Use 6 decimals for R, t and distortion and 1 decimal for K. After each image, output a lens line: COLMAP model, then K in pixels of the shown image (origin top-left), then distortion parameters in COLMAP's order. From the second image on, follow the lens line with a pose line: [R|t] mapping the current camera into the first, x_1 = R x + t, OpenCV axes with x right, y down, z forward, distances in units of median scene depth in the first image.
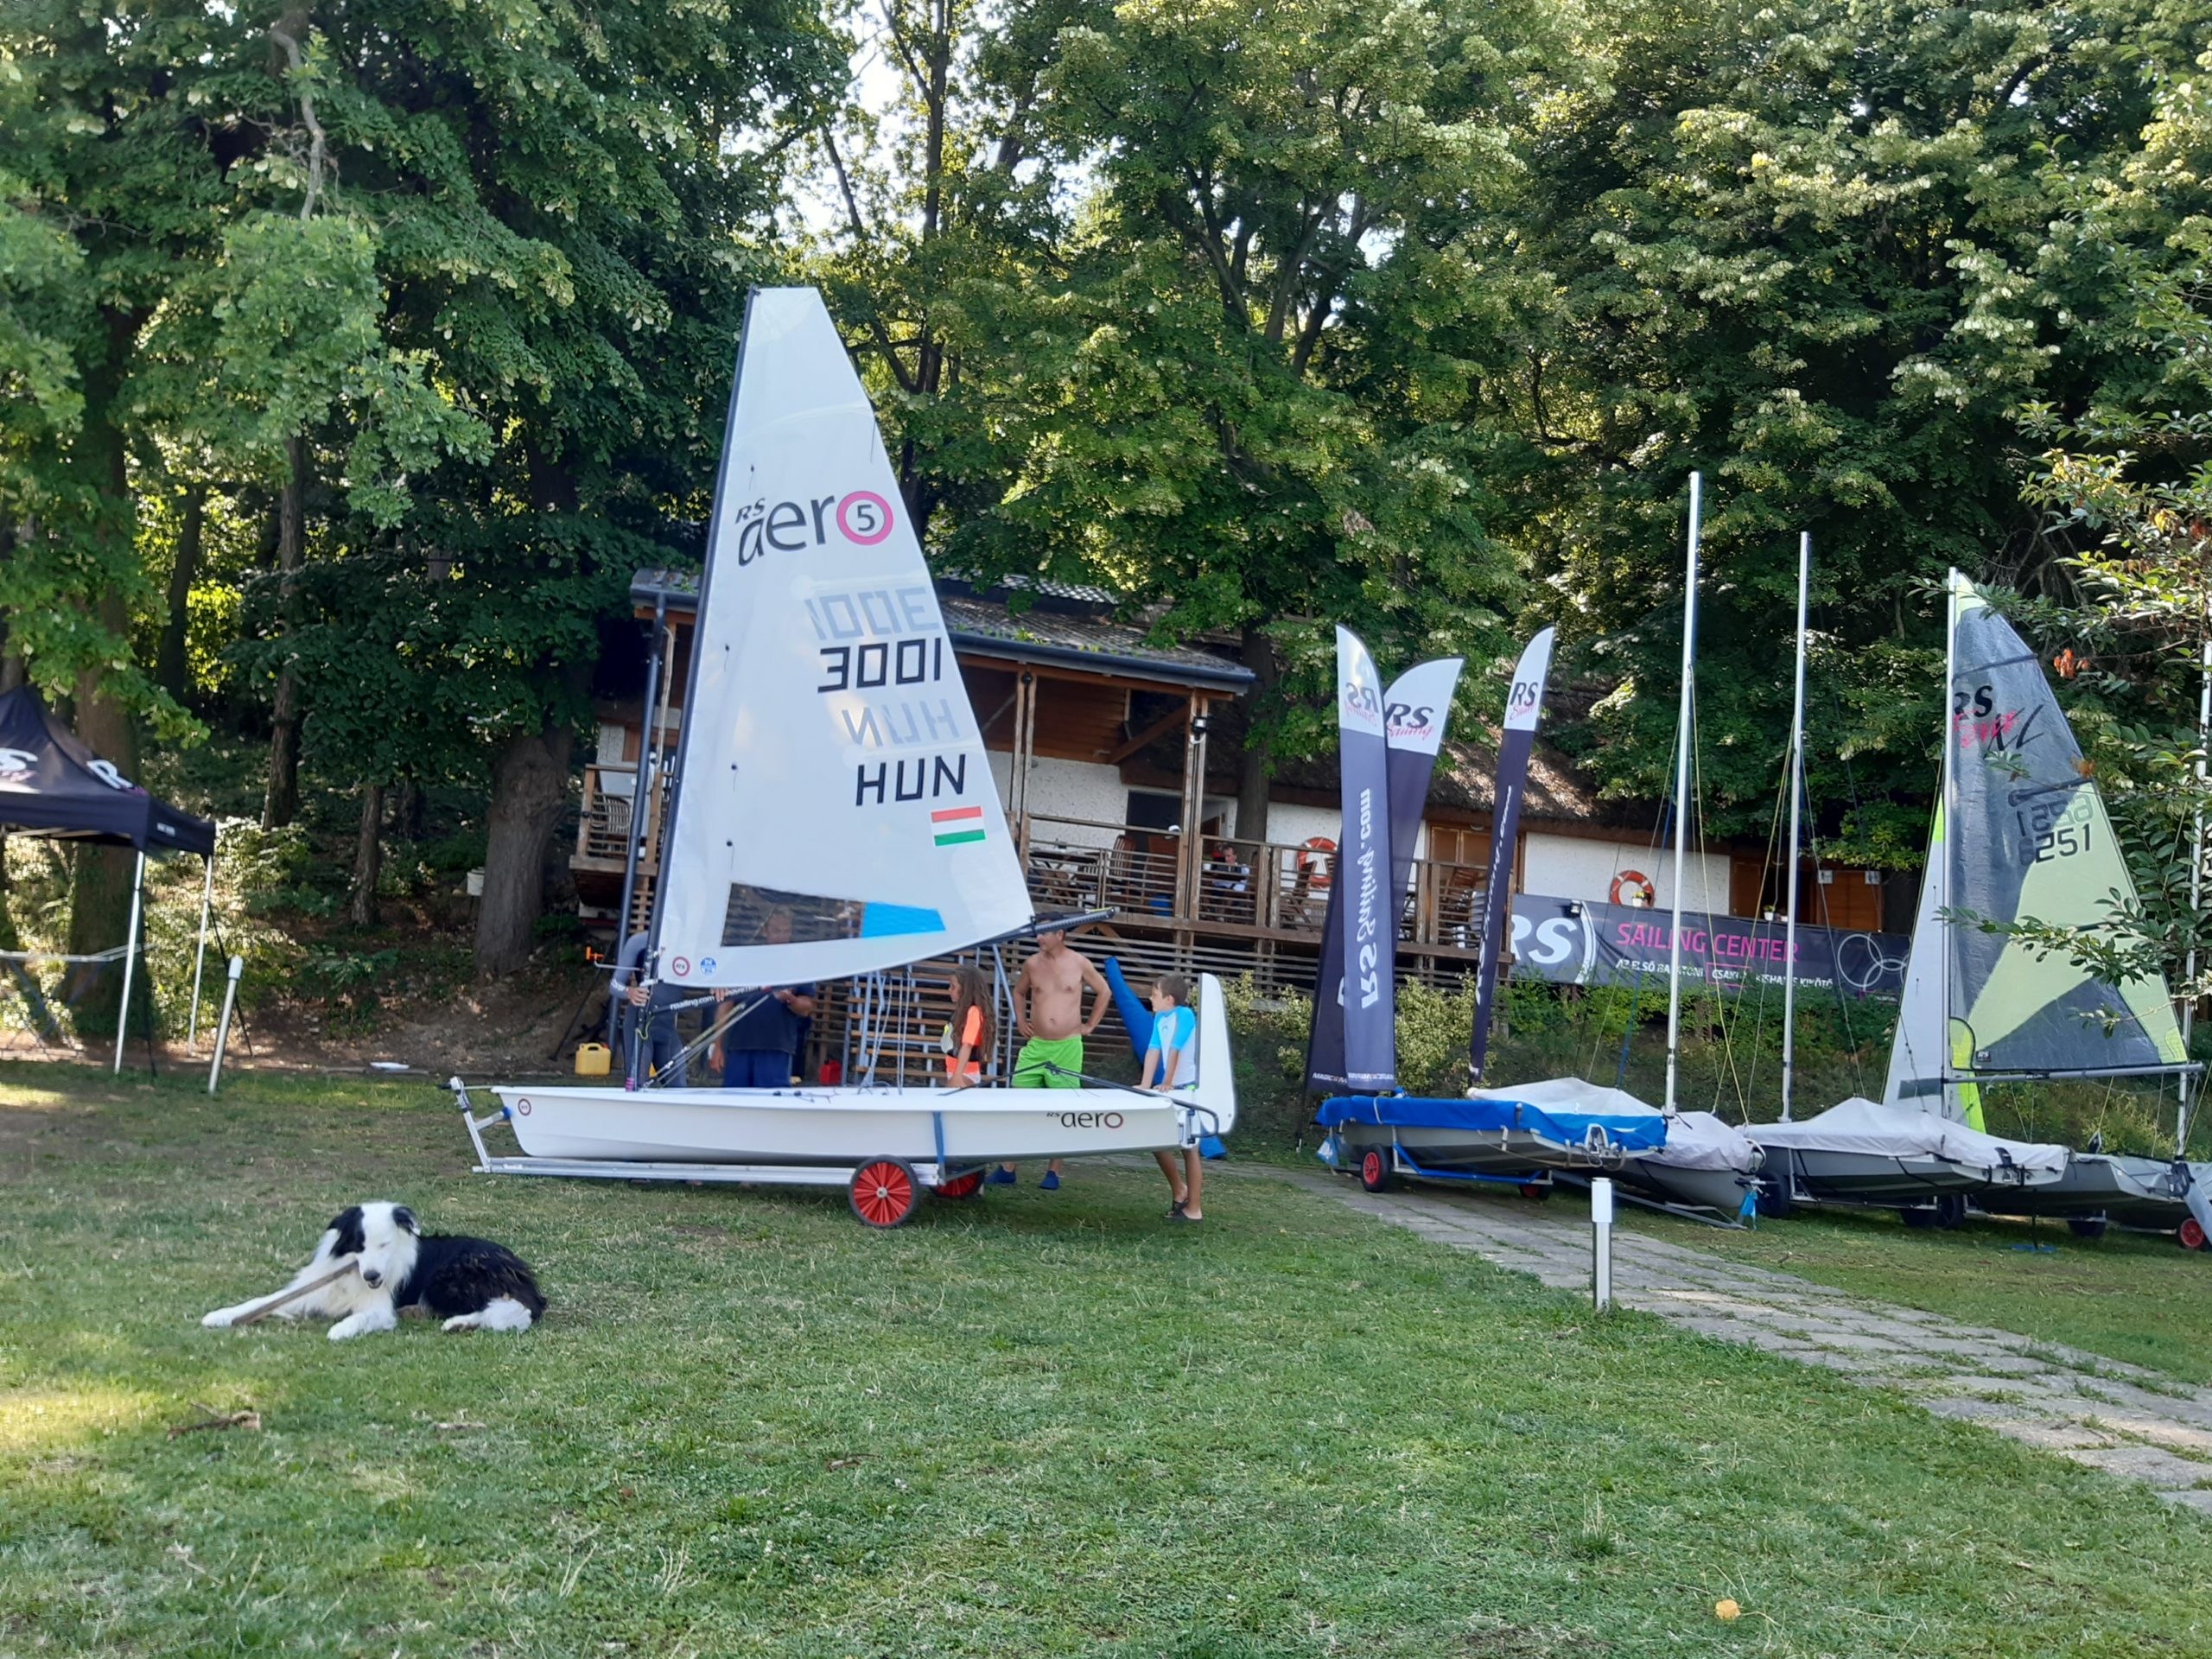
lens RADIAL K [[1757.5, 0, 1206.0], [0, 1757.5, 852.0], [0, 0, 1]] dist [0.062403, -0.101213]
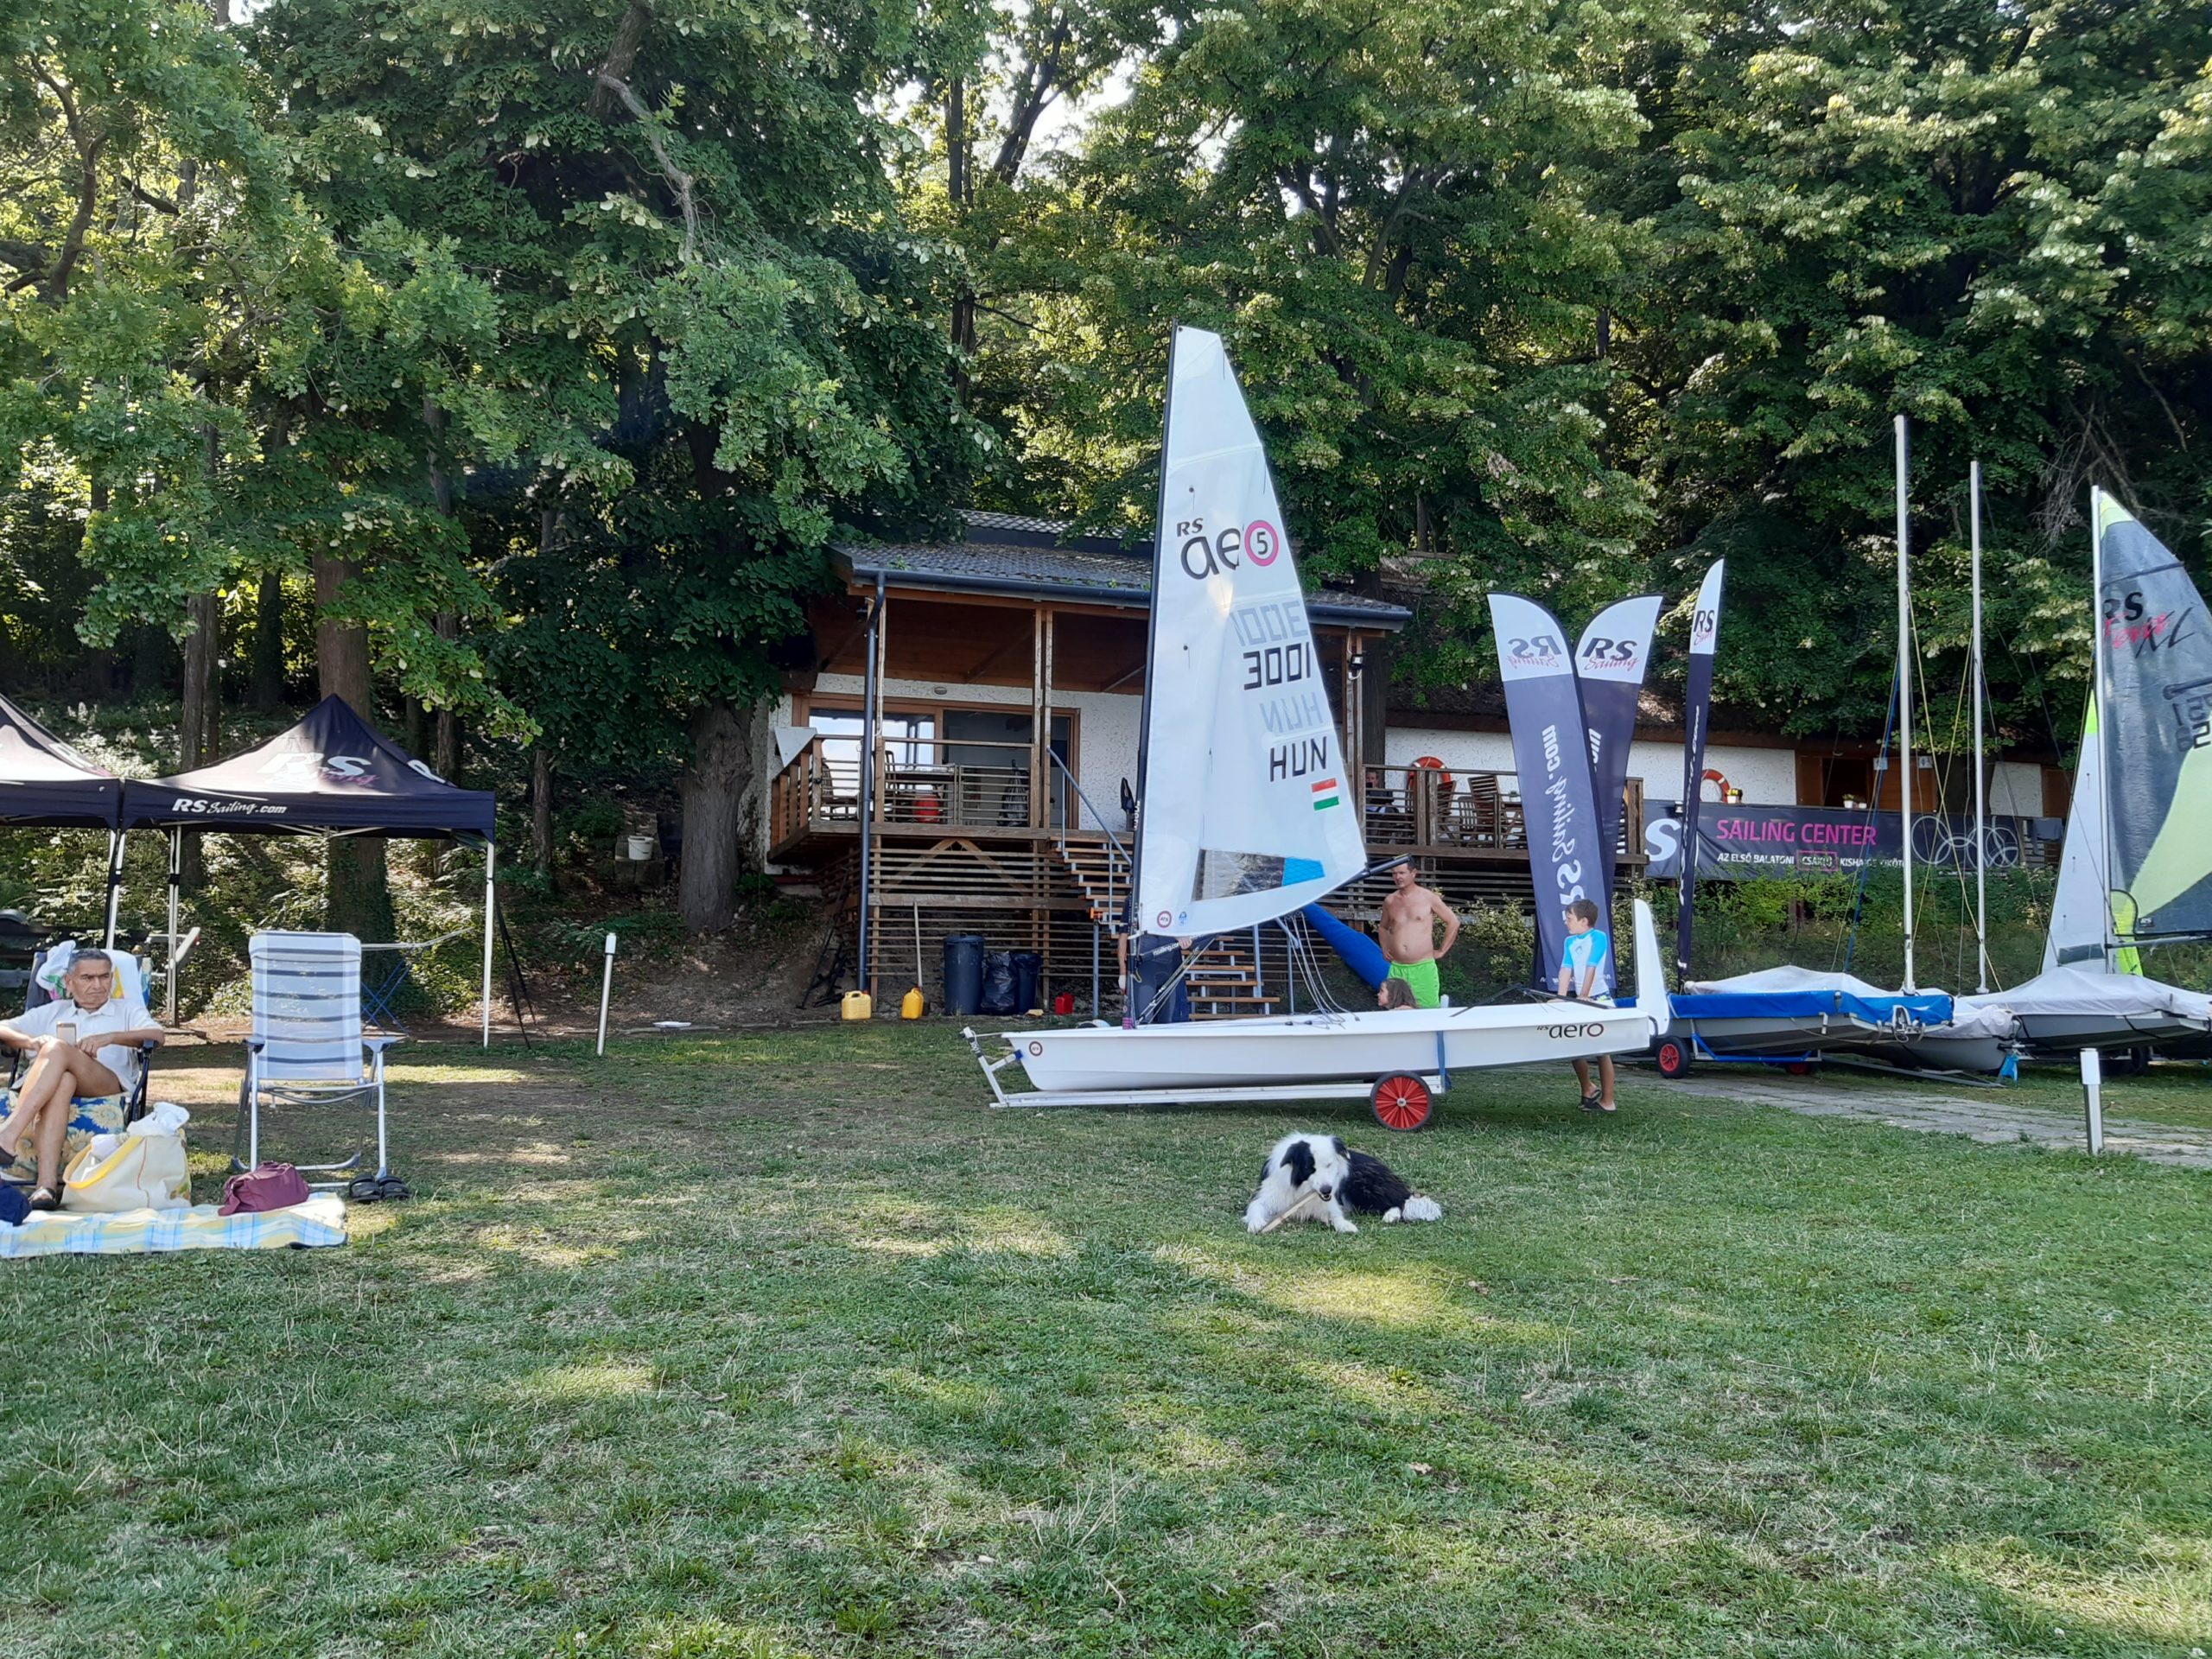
lens RADIAL K [[1757.5, 0, 1103.3], [0, 1757.5, 845.2], [0, 0, 1]] dist [0.062403, -0.101213]
pose [[0.997206, -0.062542, 0.040859, -0.261677], [0.060420, 0.996855, 0.051274, -0.031069], [-0.043937, -0.048662, 0.997848, -0.092703]]
